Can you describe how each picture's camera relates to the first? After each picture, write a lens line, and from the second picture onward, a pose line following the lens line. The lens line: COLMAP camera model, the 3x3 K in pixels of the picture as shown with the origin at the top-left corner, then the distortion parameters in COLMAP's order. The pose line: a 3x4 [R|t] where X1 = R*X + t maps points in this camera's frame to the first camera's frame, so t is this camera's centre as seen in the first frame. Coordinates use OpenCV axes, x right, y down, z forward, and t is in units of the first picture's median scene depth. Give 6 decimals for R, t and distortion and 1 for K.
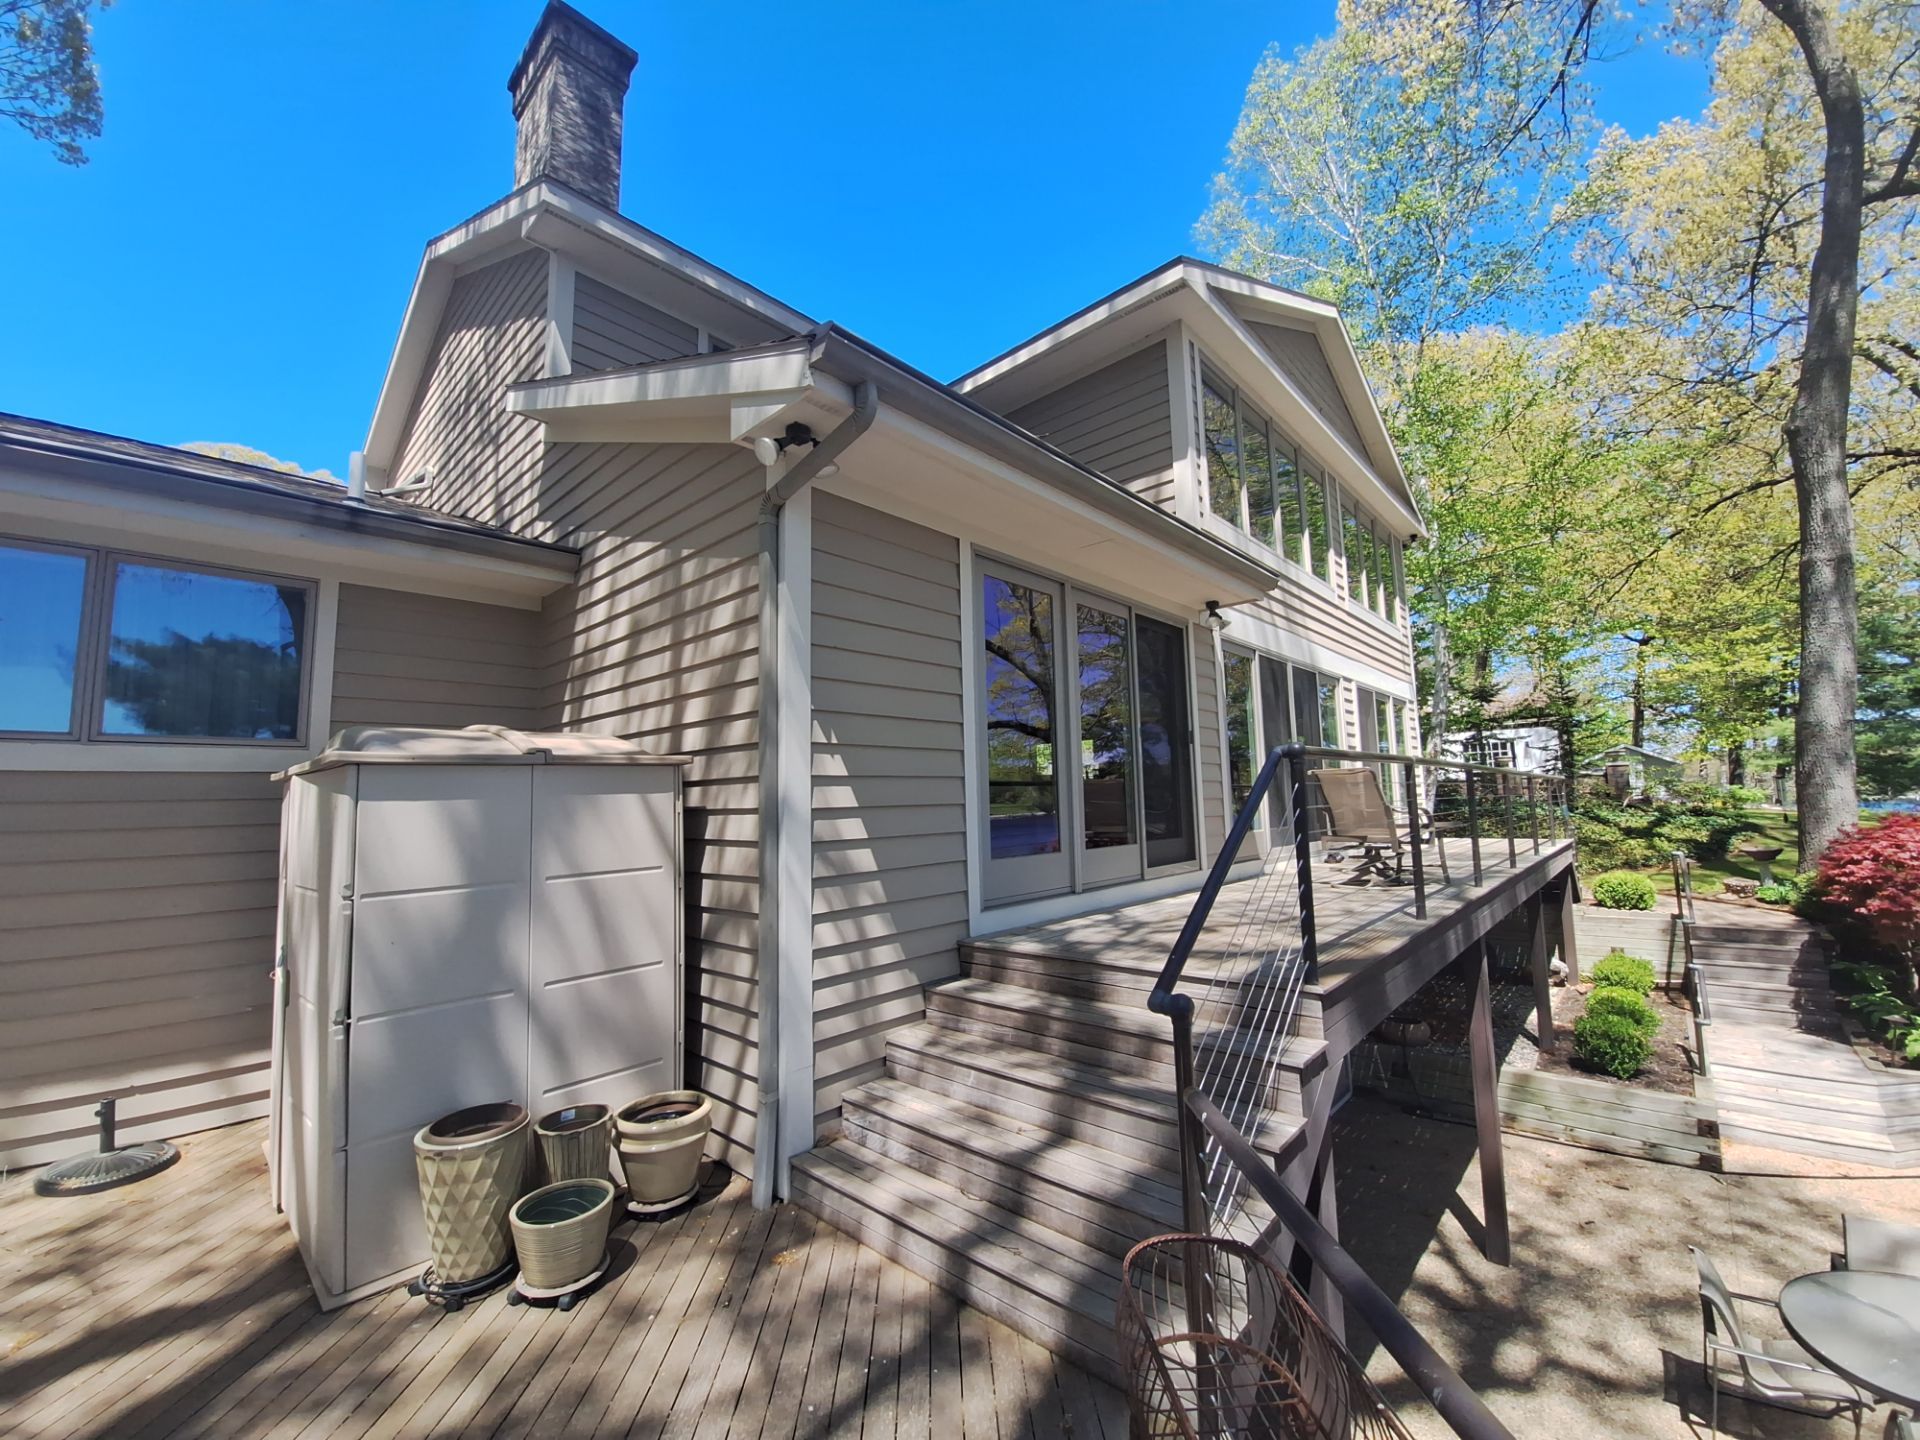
lens RADIAL K [[752.8, 0, 978.8], [0, 752.8, 722.0], [0, 0, 1]] dist [-0.012865, -0.004616]
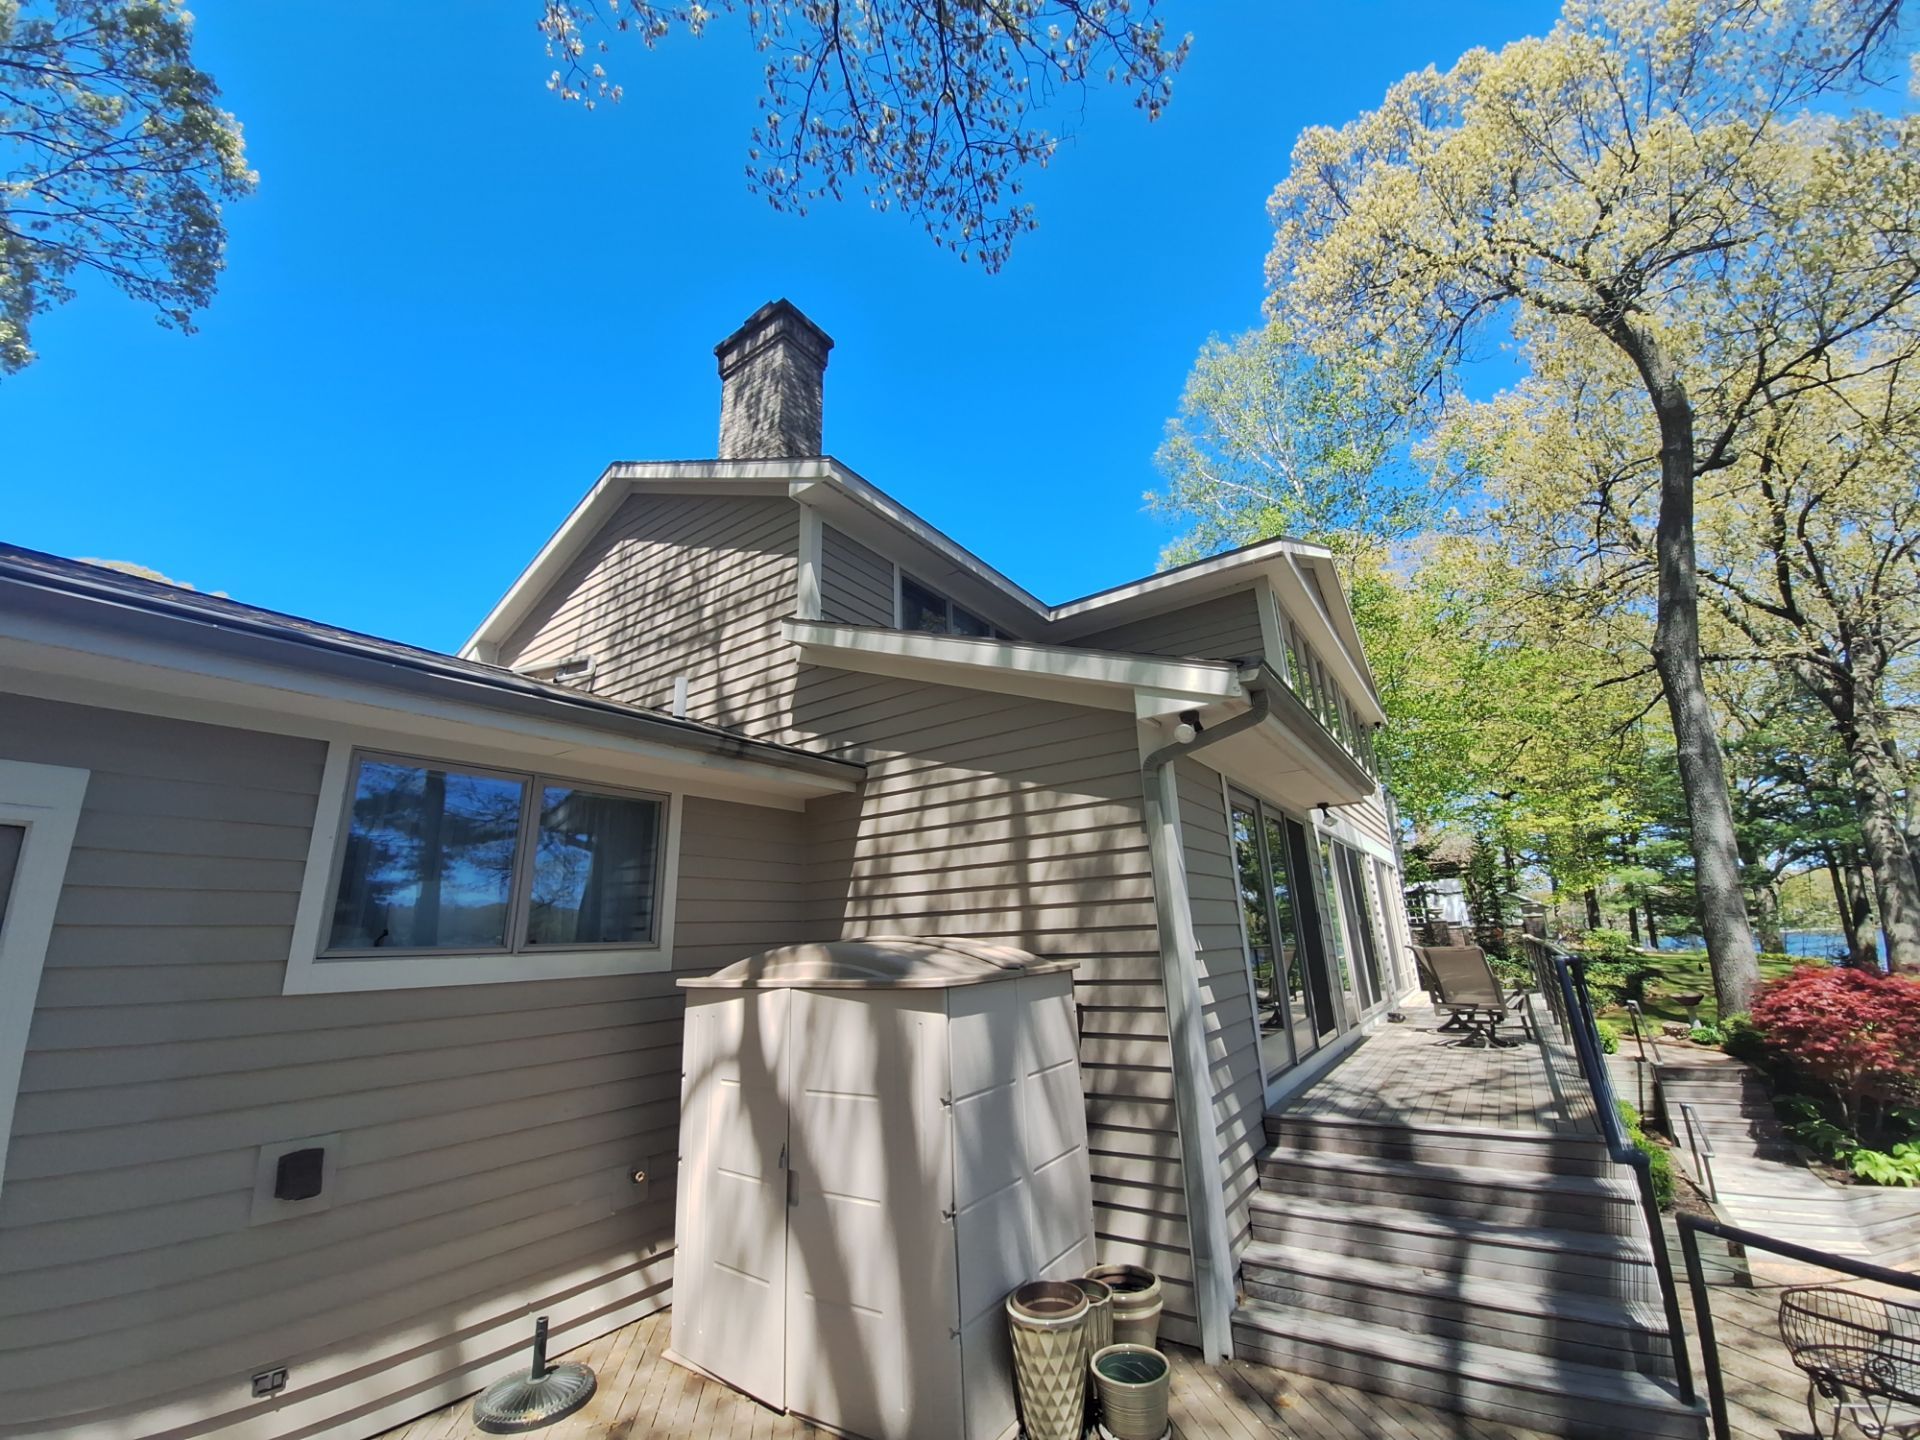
lens RADIAL K [[752.8, 0, 958.8], [0, 752.8, 720.5], [0, 0, 1]] dist [-0.012865, -0.004616]
pose [[0.991623, 0.027902, 0.126120, -0.365780], [-0.004528, 0.983300, -0.181936, -0.057506], [-0.129090, 0.179841, 0.975189, -0.116139]]
